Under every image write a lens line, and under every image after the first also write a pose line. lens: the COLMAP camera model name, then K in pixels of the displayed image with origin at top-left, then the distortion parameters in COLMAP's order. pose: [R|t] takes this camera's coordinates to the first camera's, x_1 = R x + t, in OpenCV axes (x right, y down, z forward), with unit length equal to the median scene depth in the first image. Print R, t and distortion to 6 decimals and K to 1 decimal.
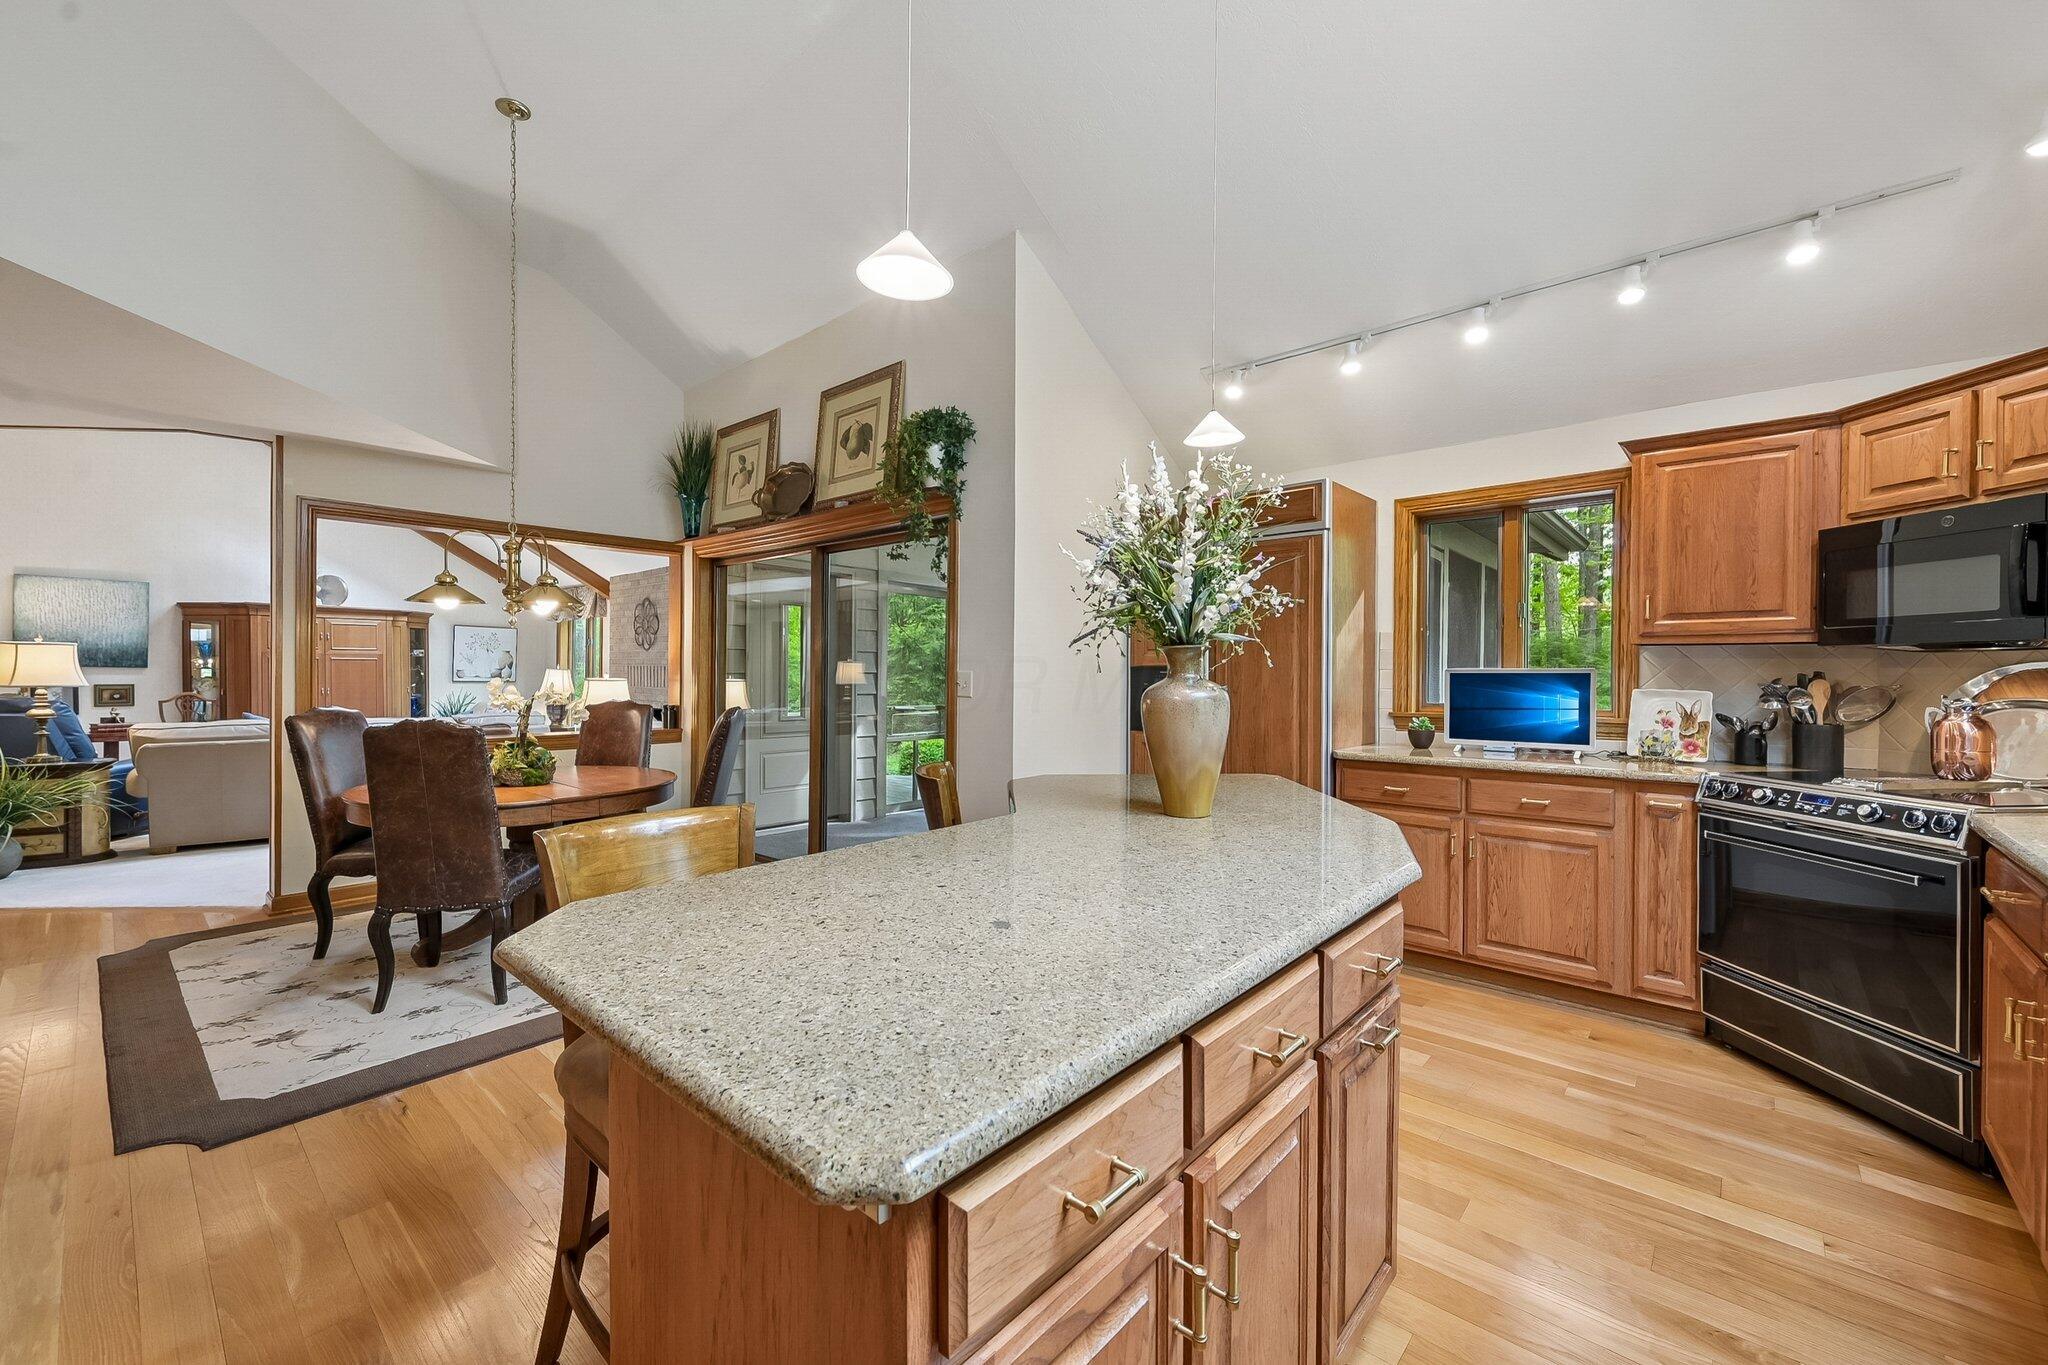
lens RADIAL K [[822.8, 0, 1025.8], [0, 822.8, 674.3], [0, 0, 1]] dist [-0.000179, 0.000017]
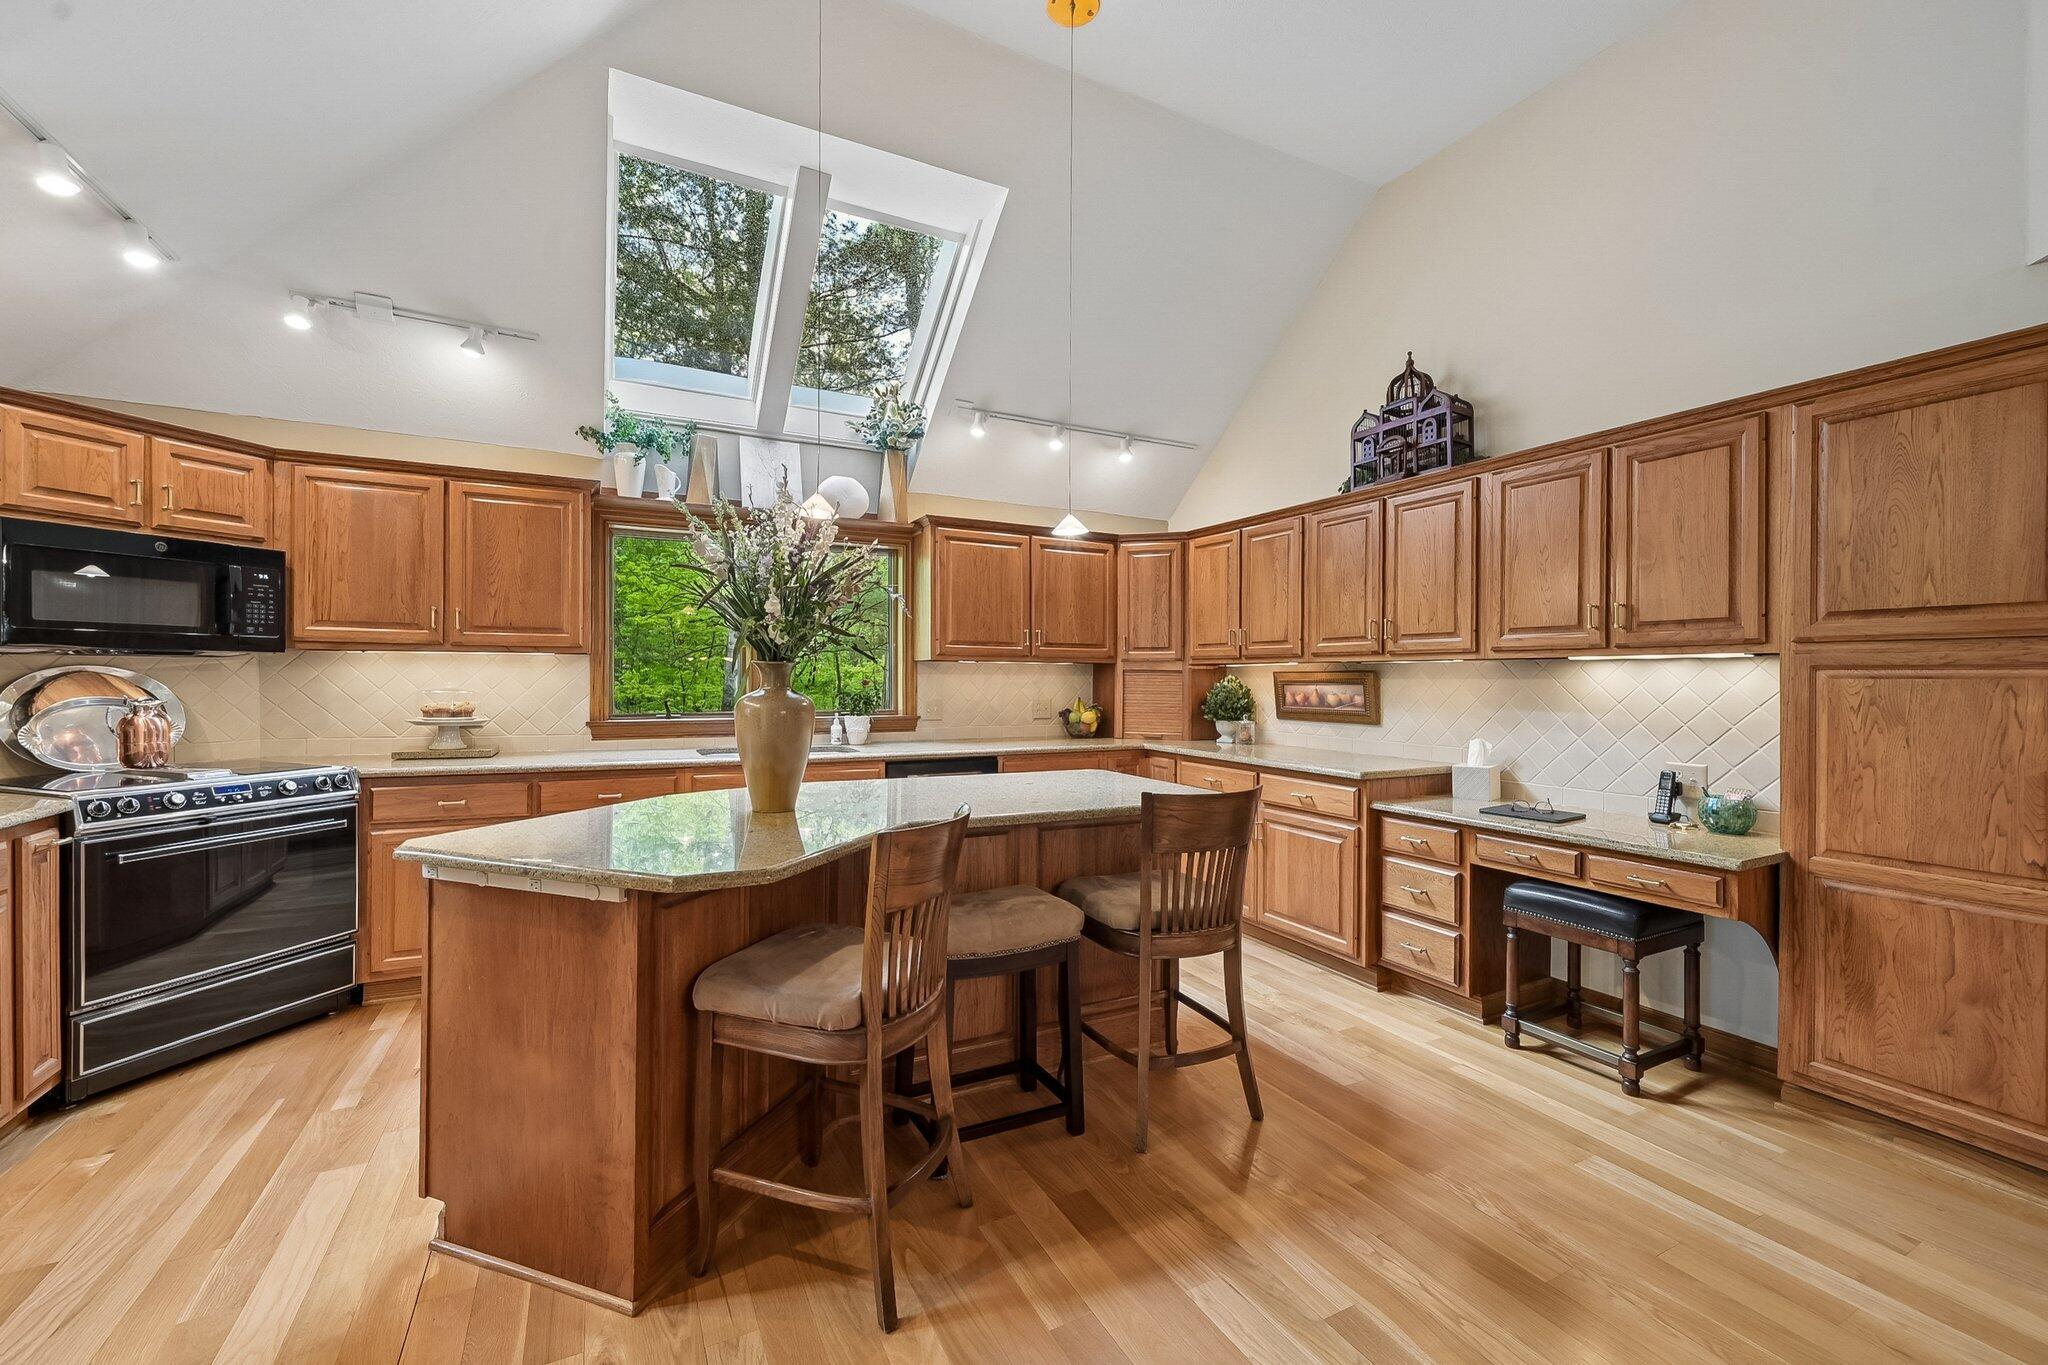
lens RADIAL K [[822.8, 0, 1023.2], [0, 822.8, 679.8], [0, 0, 1]] dist [-0.000179, 0.000017]
pose [[-0.929989, -0.011830, 0.367398, -0.474548], [-0.009360, 0.999920, 0.008504, -0.018854], [-0.367469, 0.004470, -0.930025, 1.706366]]
